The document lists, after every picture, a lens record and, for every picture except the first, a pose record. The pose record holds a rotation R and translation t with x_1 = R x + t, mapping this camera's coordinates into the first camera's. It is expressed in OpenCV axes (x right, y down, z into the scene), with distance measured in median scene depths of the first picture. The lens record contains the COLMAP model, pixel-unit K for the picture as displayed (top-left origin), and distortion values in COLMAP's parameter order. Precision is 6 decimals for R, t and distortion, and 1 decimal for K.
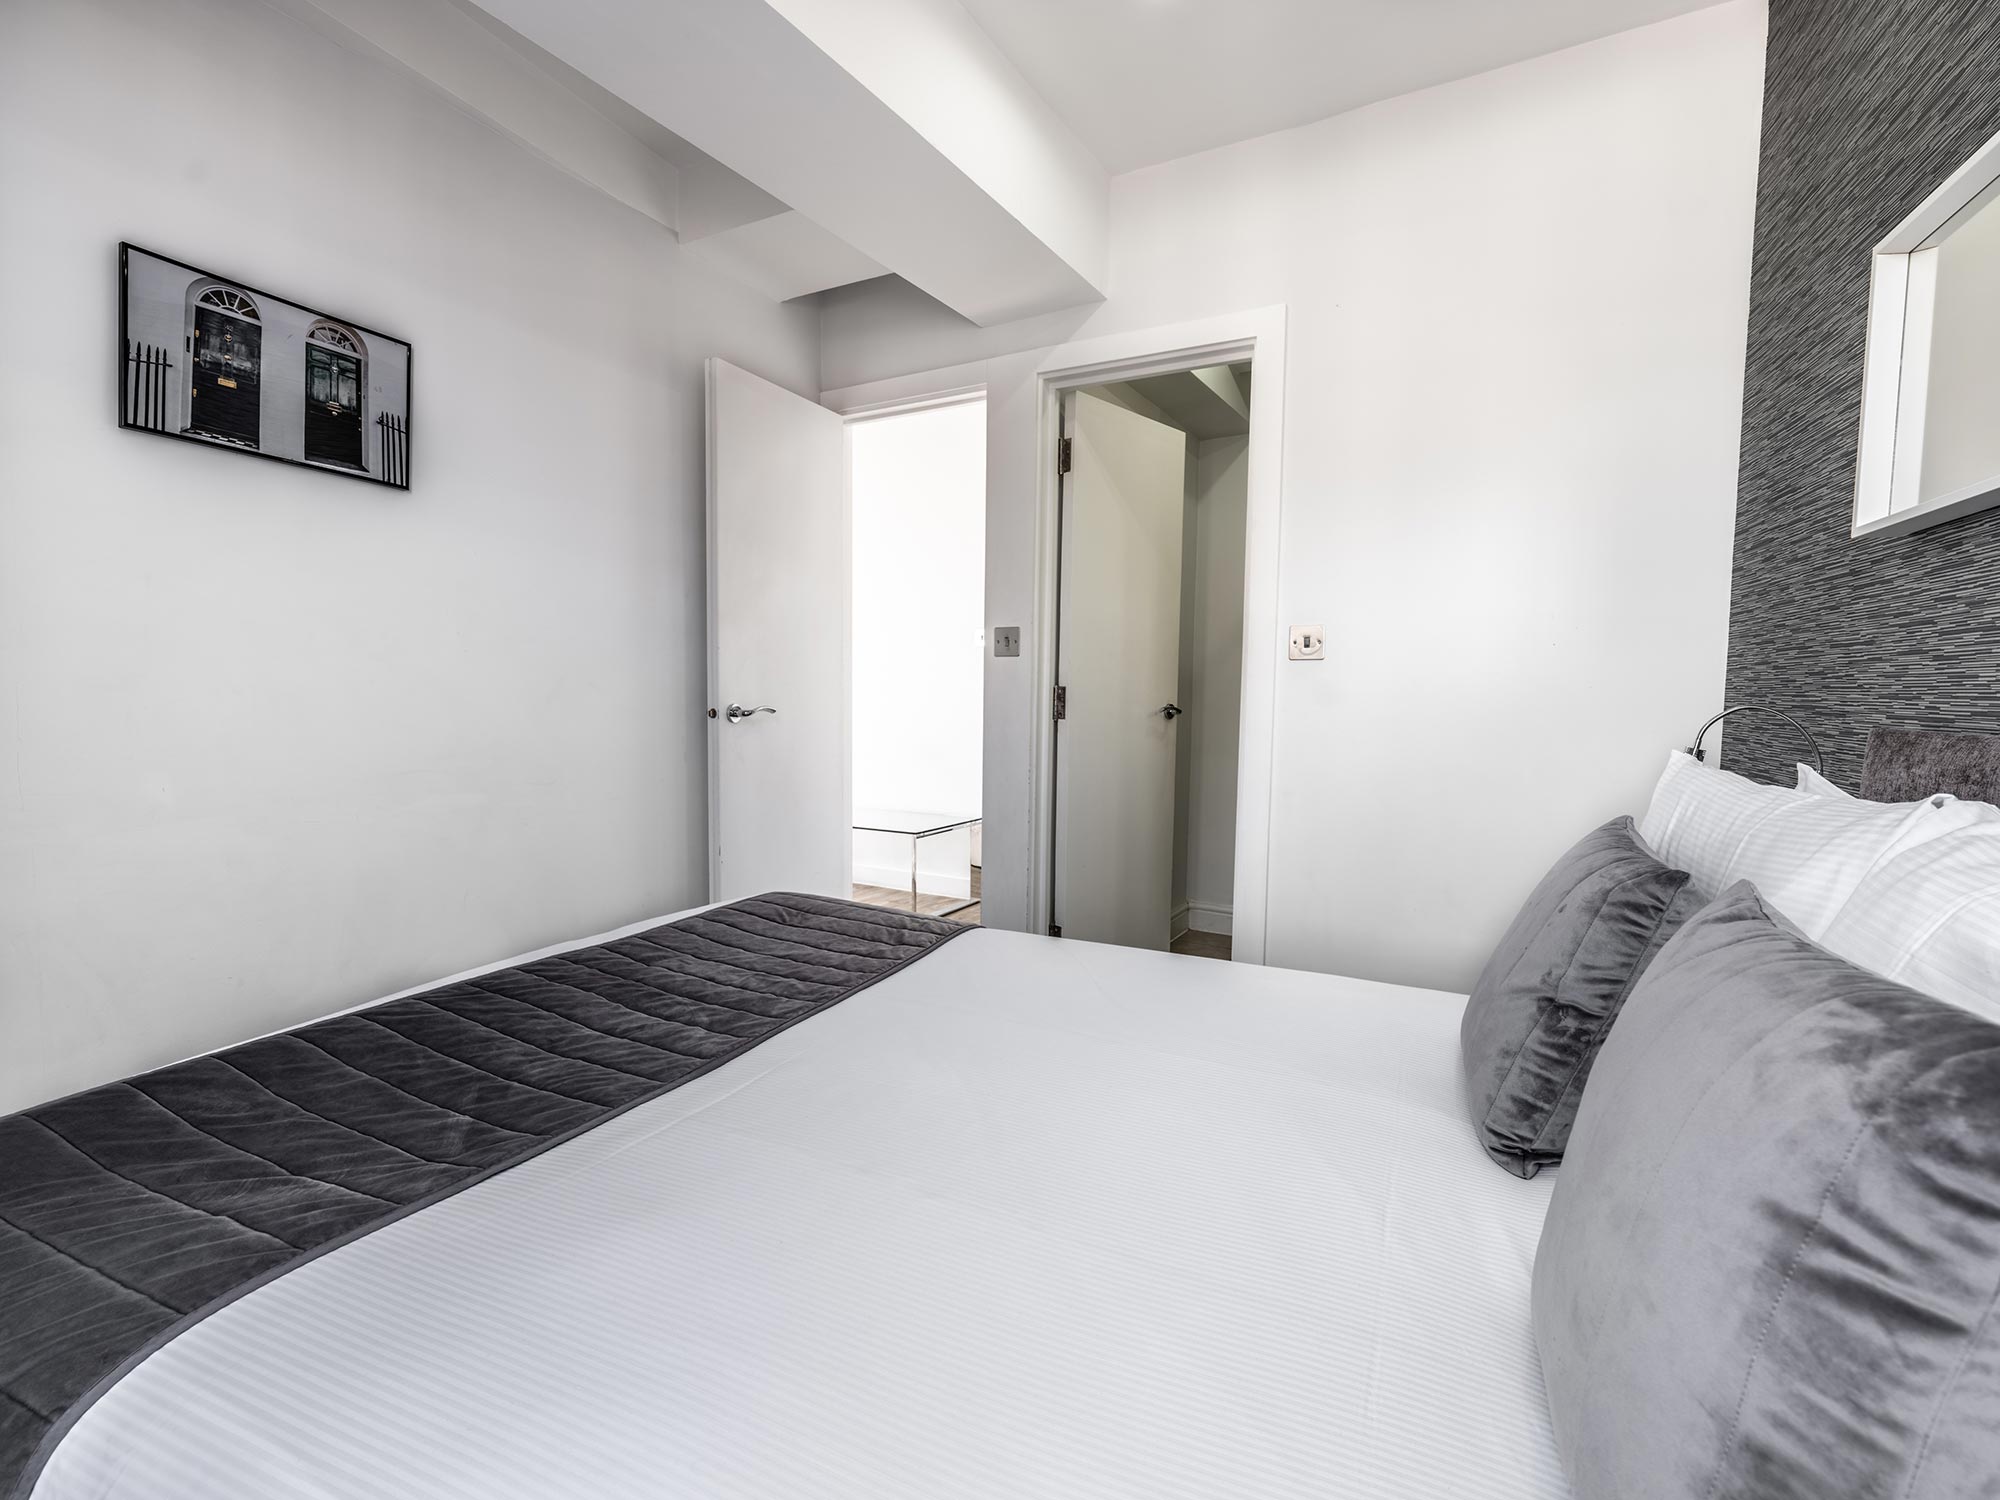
lens RADIAL K [[913.6, 0, 1000.0], [0, 913.6, 750.0], [0, 0, 1]] dist [0.000397, 0.000171]
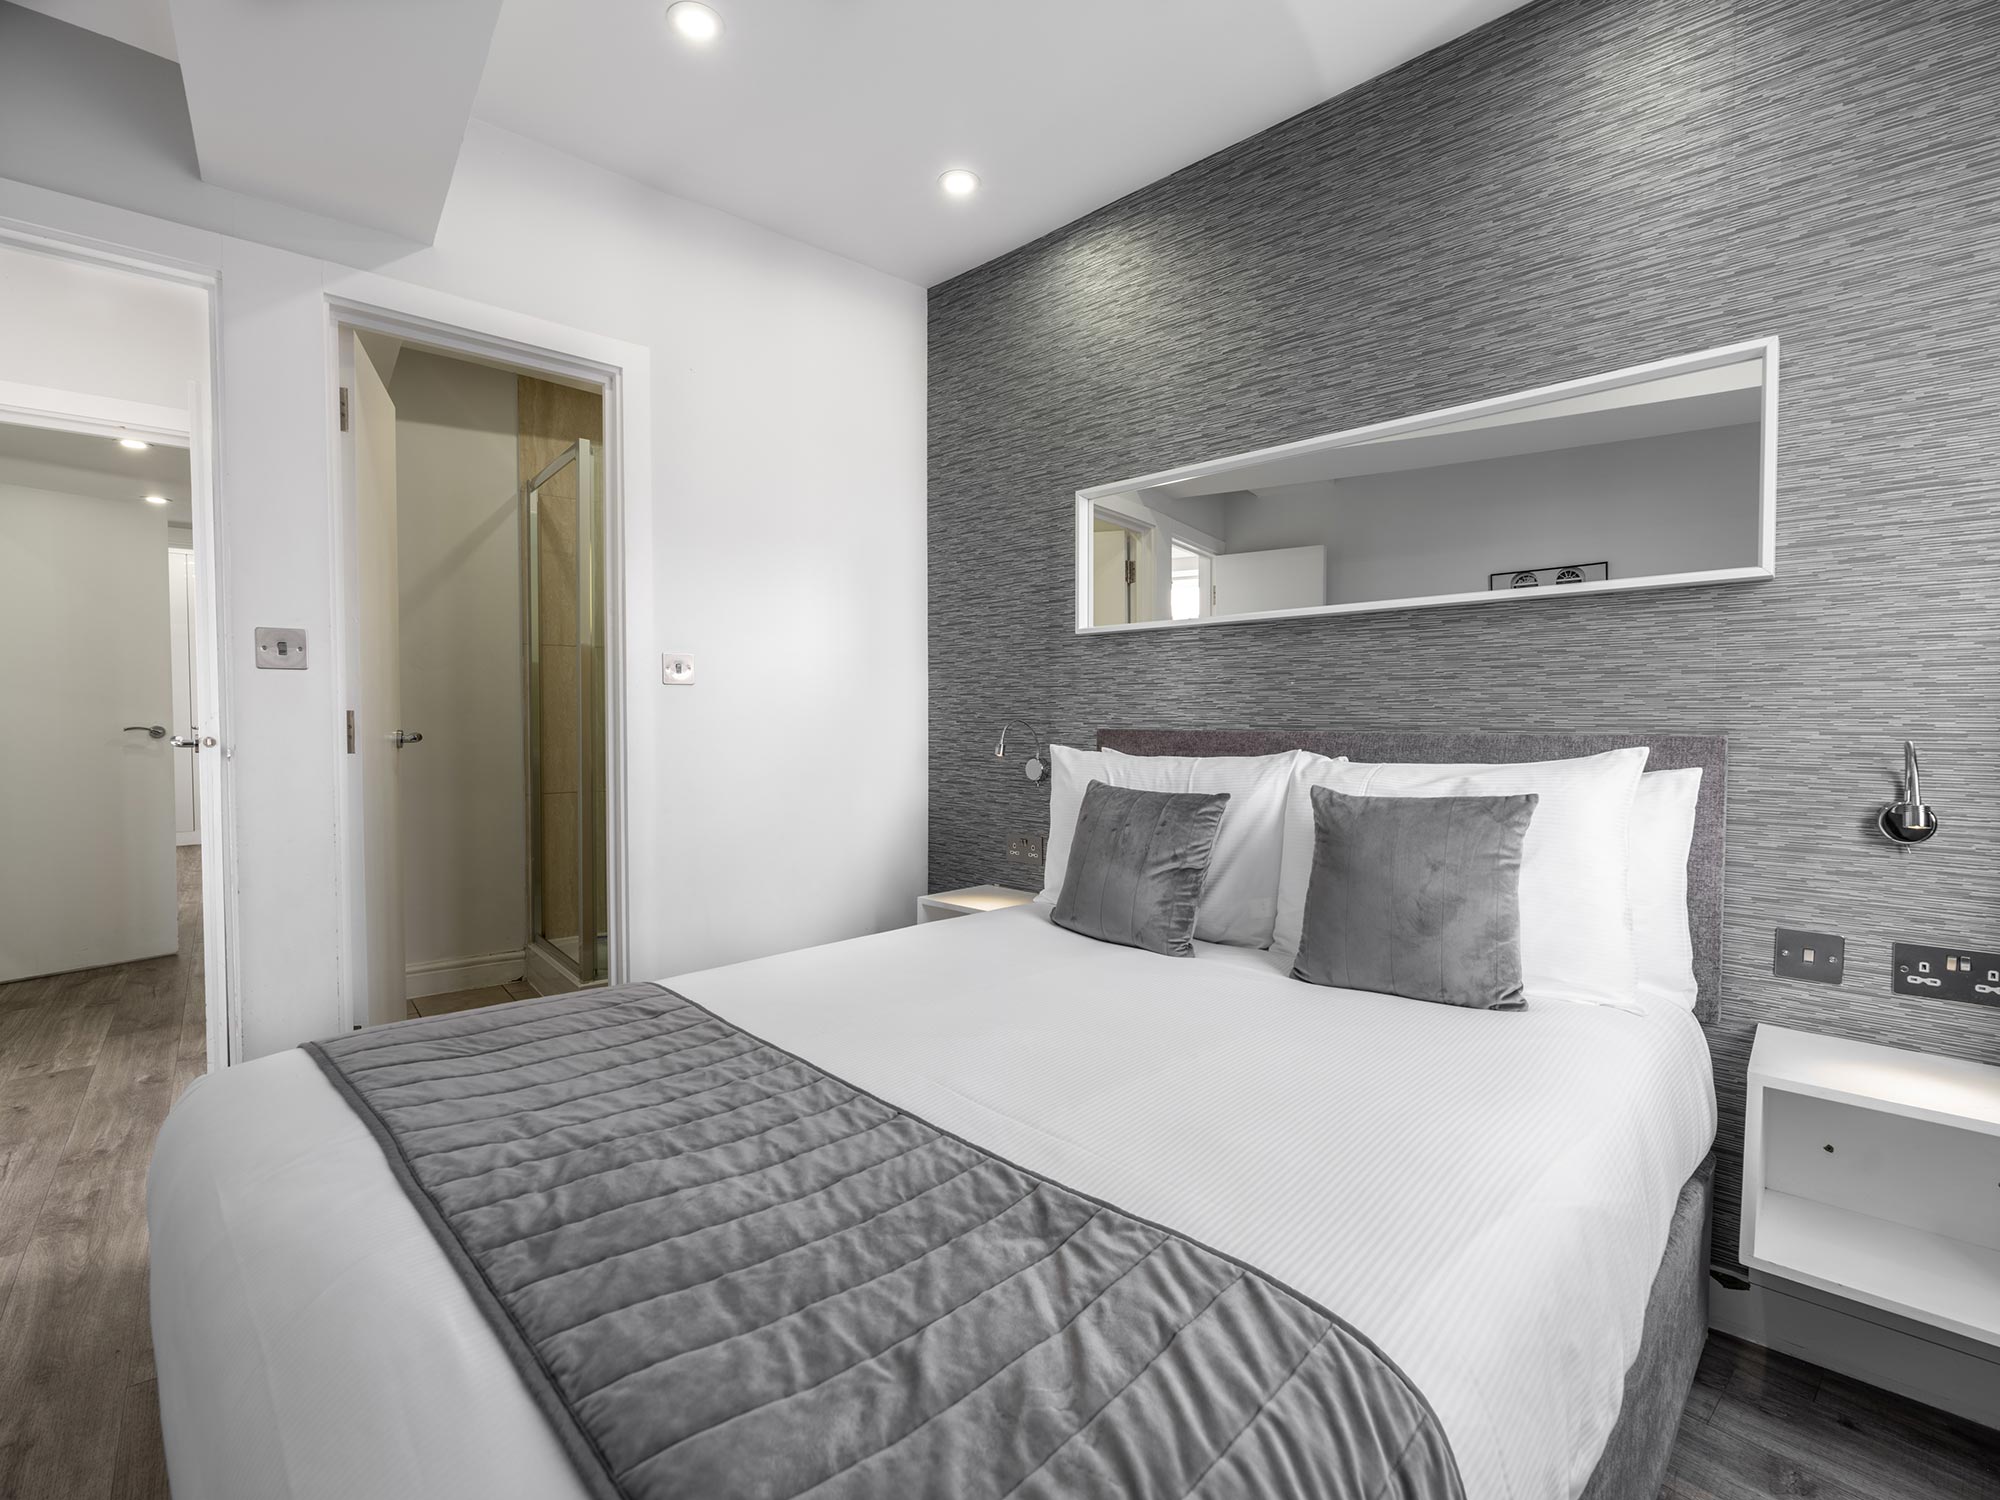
lens RADIAL K [[913.6, 0, 1000.0], [0, 913.6, 750.0], [0, 0, 1]] dist [0.000397, 0.000171]
pose [[0.335137, -0.049430, 0.940872, -0.805413], [0.065767, 0.997414, 0.028974, -0.039300], [-0.939871, 0.052168, 0.337522, 0.401354]]
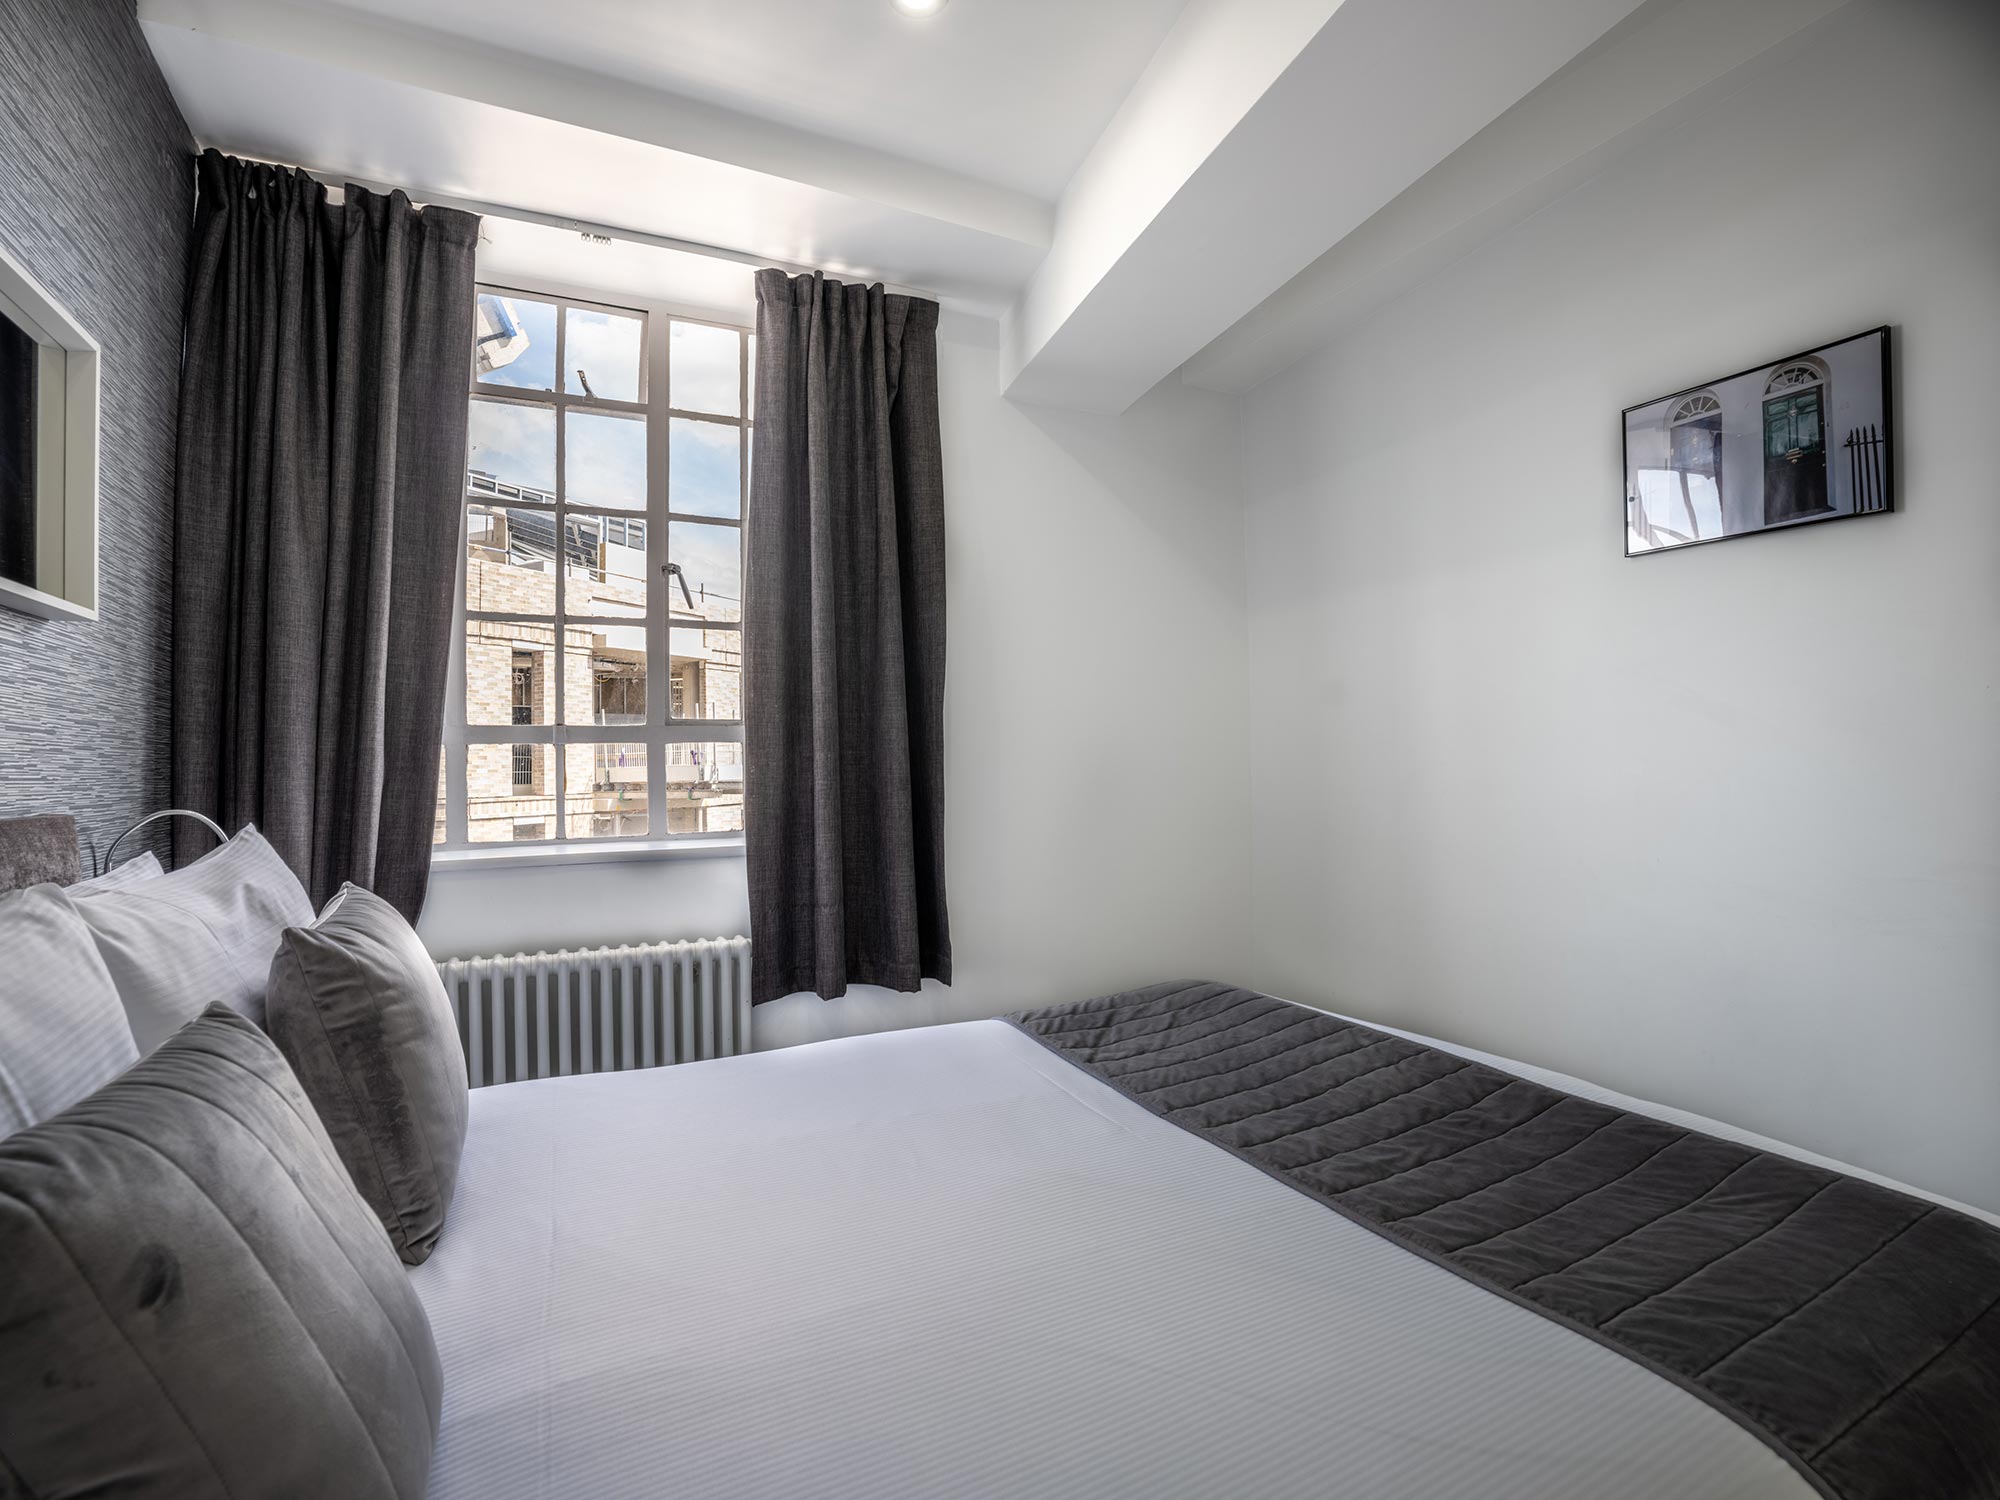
lens RADIAL K [[953.1, 0, 1010.2], [0, 953.1, 751.6], [0, 0, 1]] dist [-0.002457, -0.000167]
pose [[-0.619342, -0.016654, -0.784945, 0.574215], [-0.048047, 0.998705, 0.016721, -0.083683], [0.783650, 0.048070, -0.619340, 1.237970]]
